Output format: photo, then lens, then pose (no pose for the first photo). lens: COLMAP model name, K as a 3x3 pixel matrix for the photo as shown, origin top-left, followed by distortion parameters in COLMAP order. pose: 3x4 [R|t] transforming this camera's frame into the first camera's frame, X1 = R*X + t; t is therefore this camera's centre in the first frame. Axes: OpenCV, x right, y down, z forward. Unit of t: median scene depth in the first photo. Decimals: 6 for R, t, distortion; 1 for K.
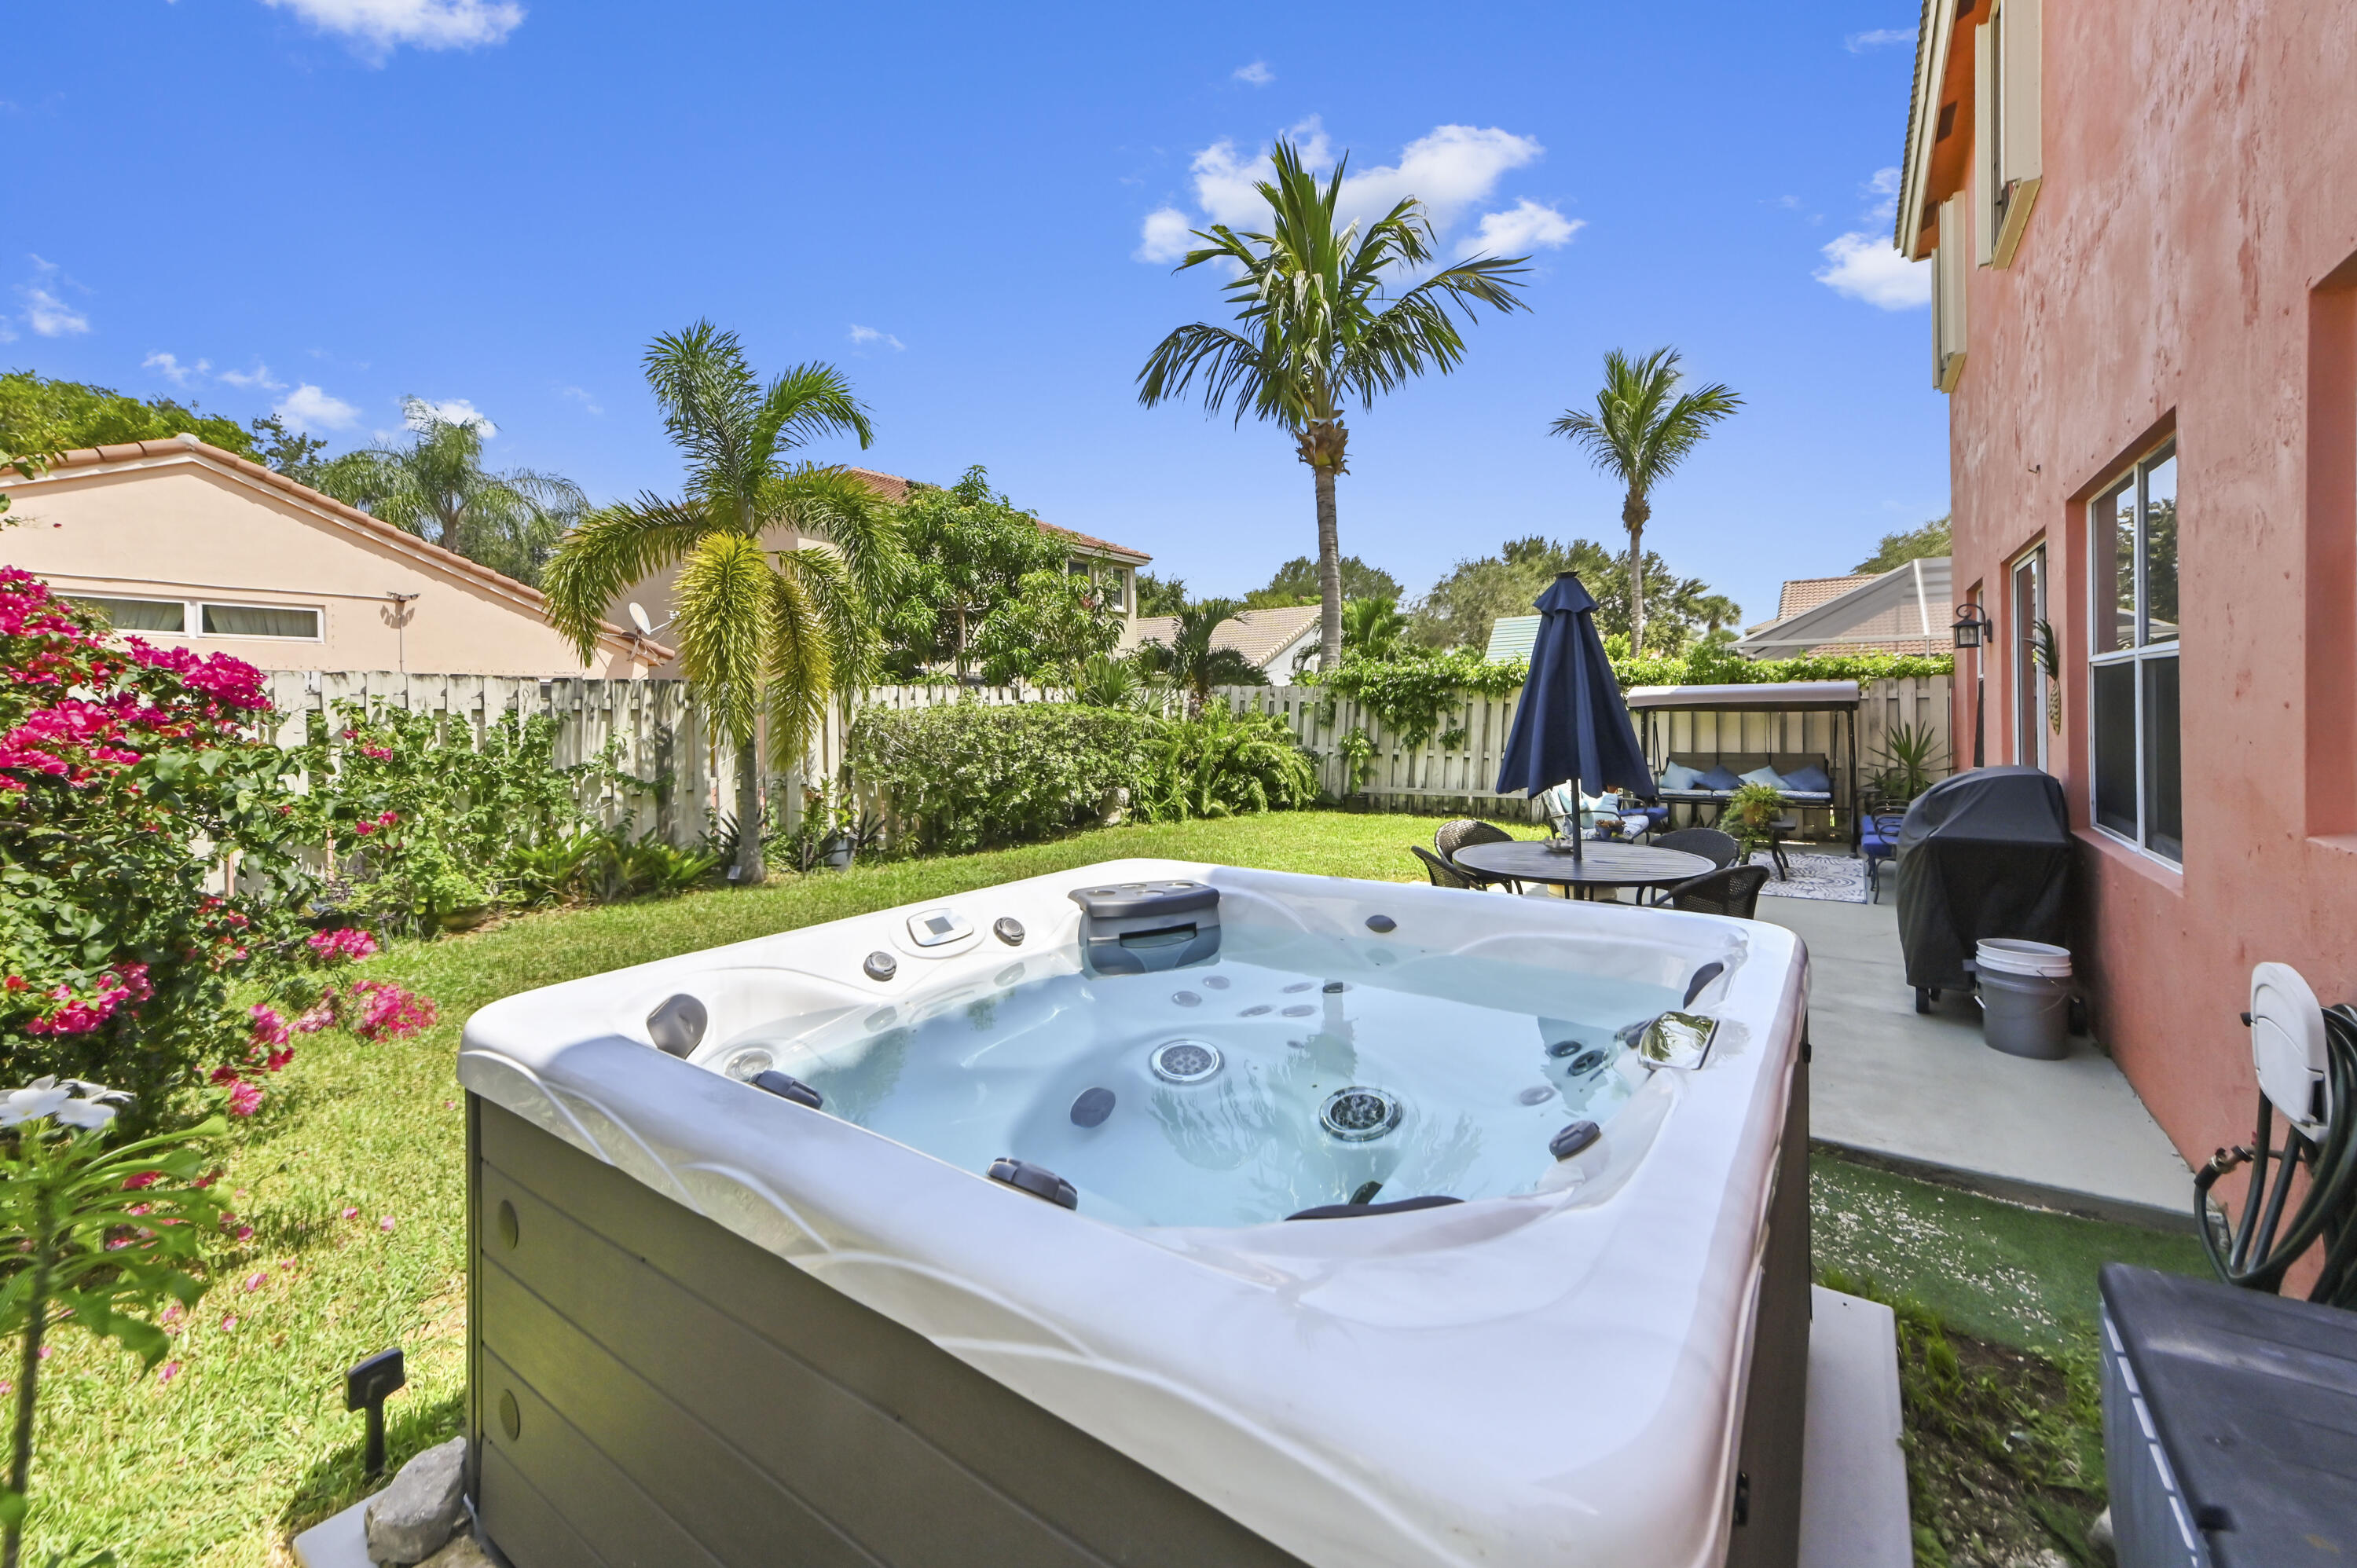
lens RADIAL K [[919.4, 0, 1181.7], [0, 919.4, 712.8], [0, 0, 1]] dist [0.001337, 0.000056]
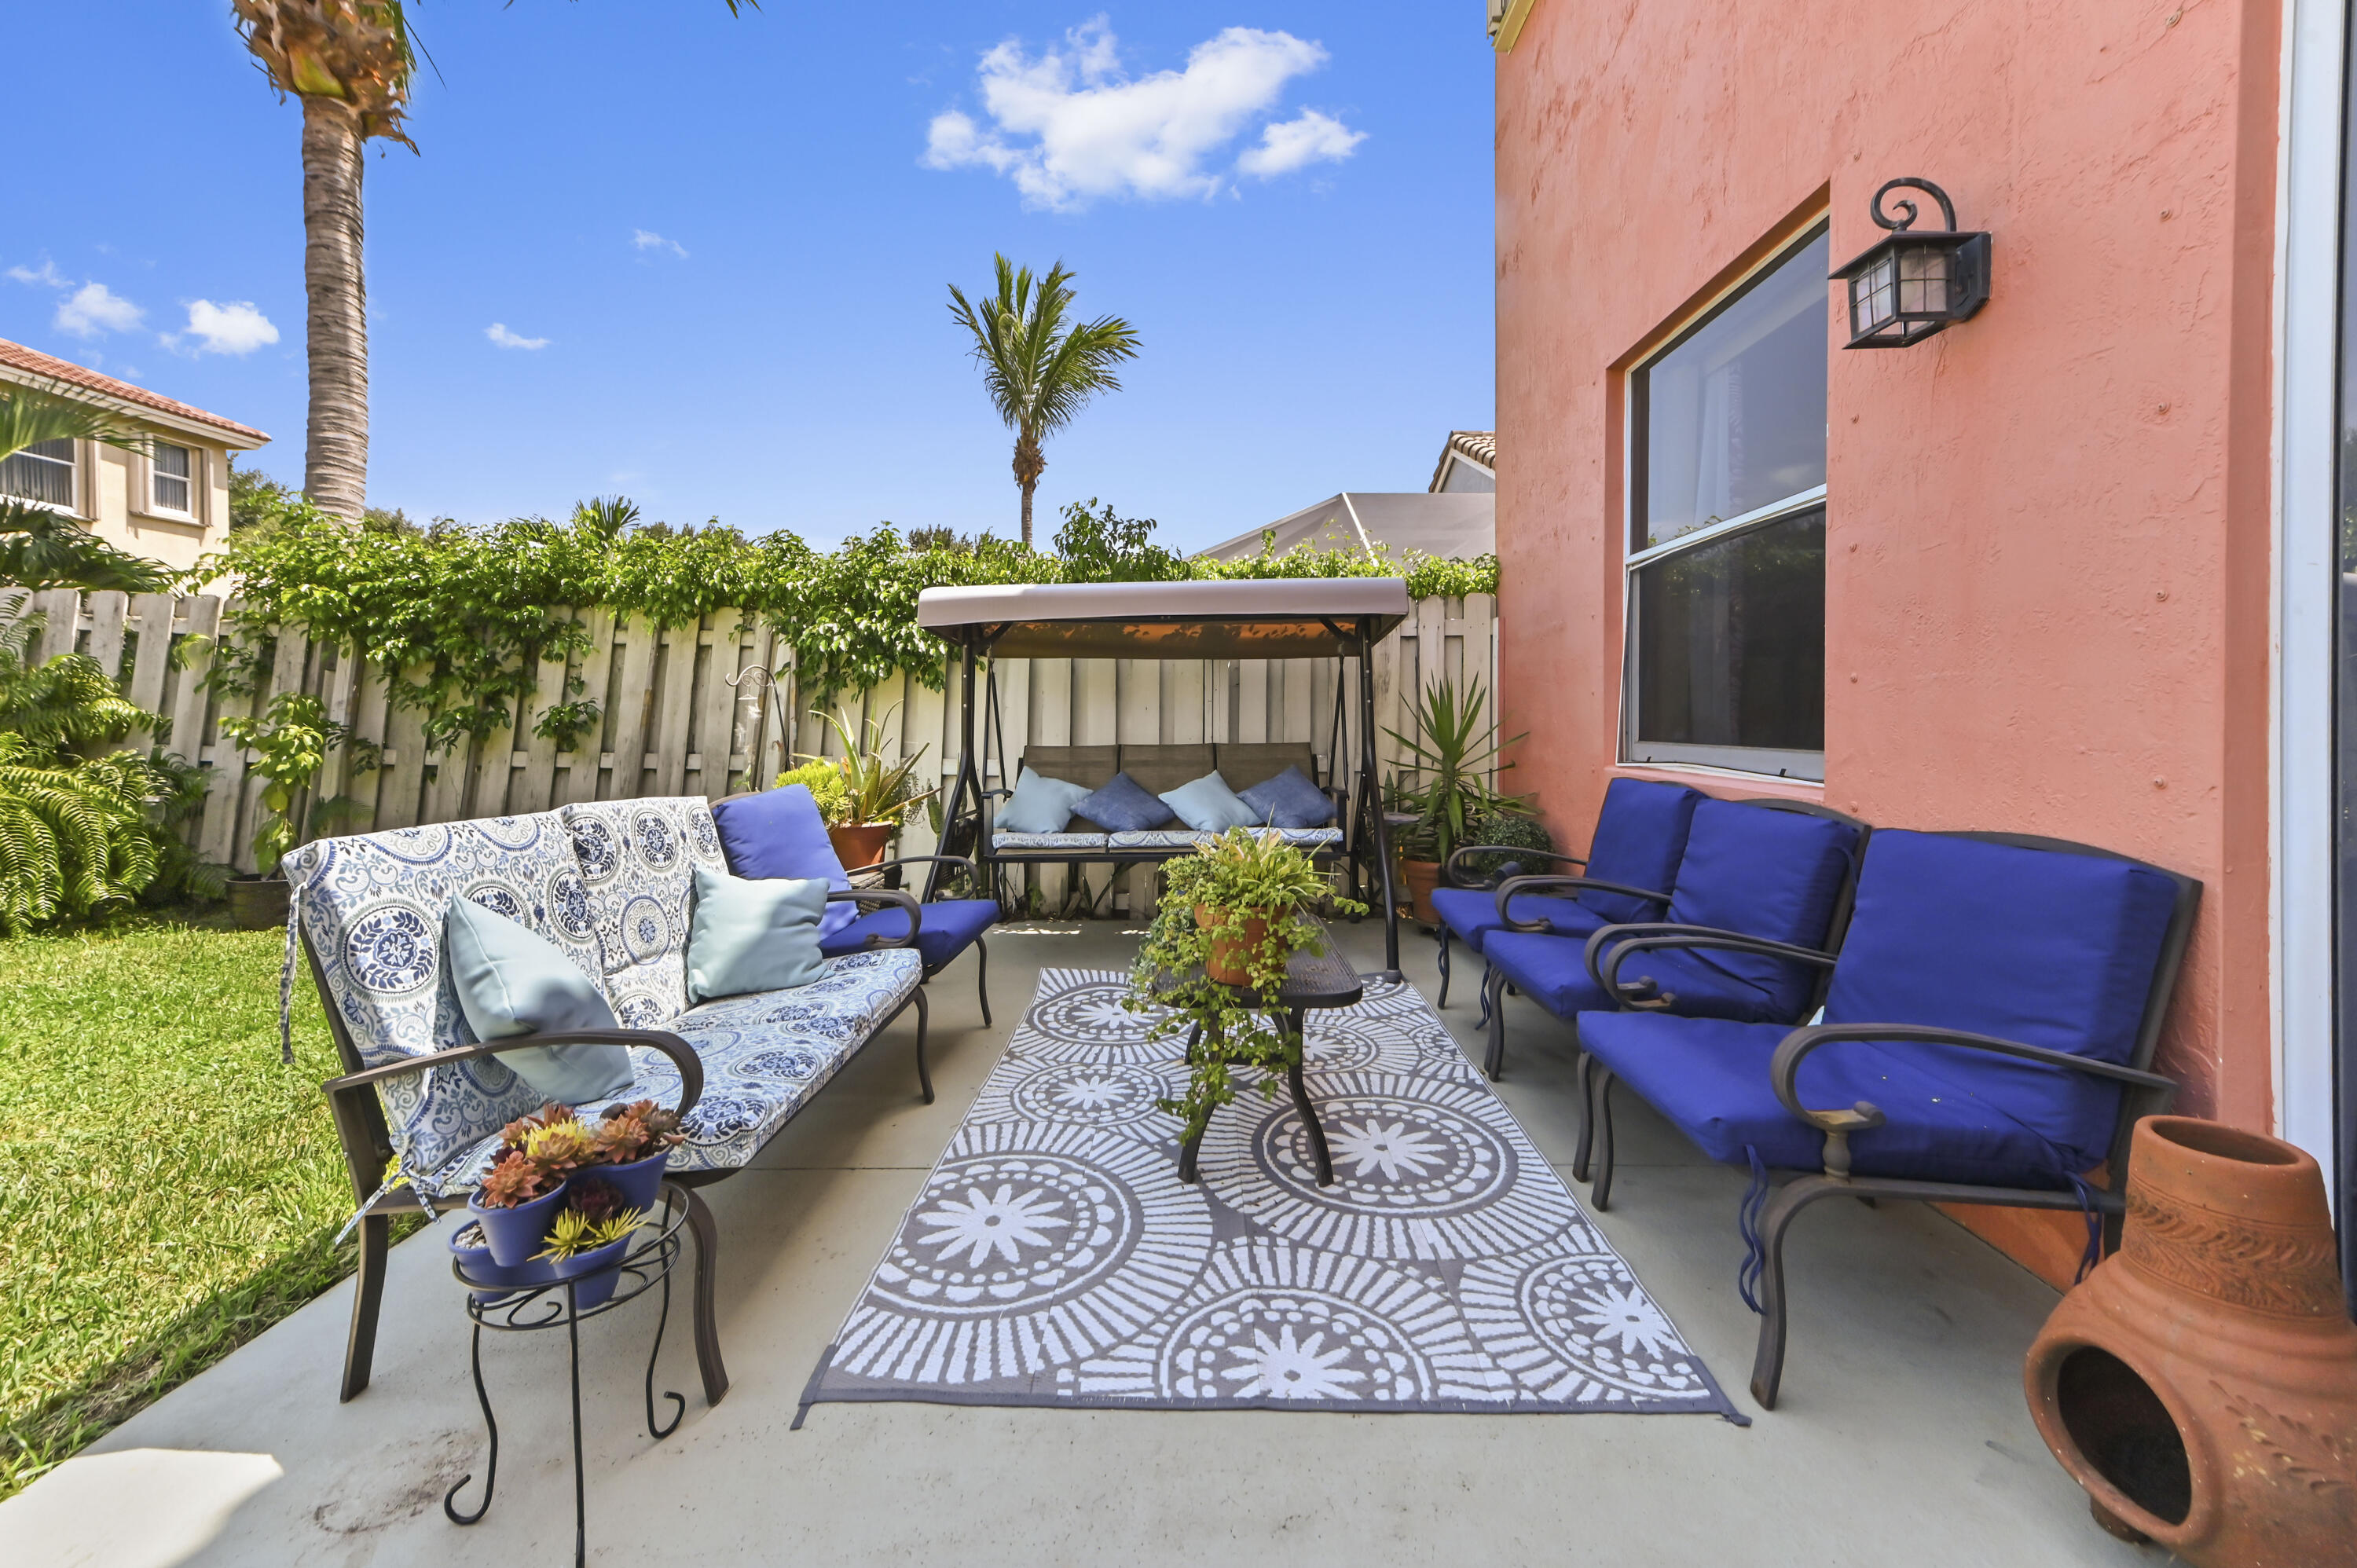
lens RADIAL K [[919.4, 0, 1157.0], [0, 919.4, 730.7], [0, 0, 1]] dist [0.001337, 0.000056]
pose [[0.839249, -0.001151, 0.543747, 0.293522], [-0.002126, 0.999983, 0.005399, 0.028229], [-0.543744, -0.005687, 0.839232, 0.507865]]
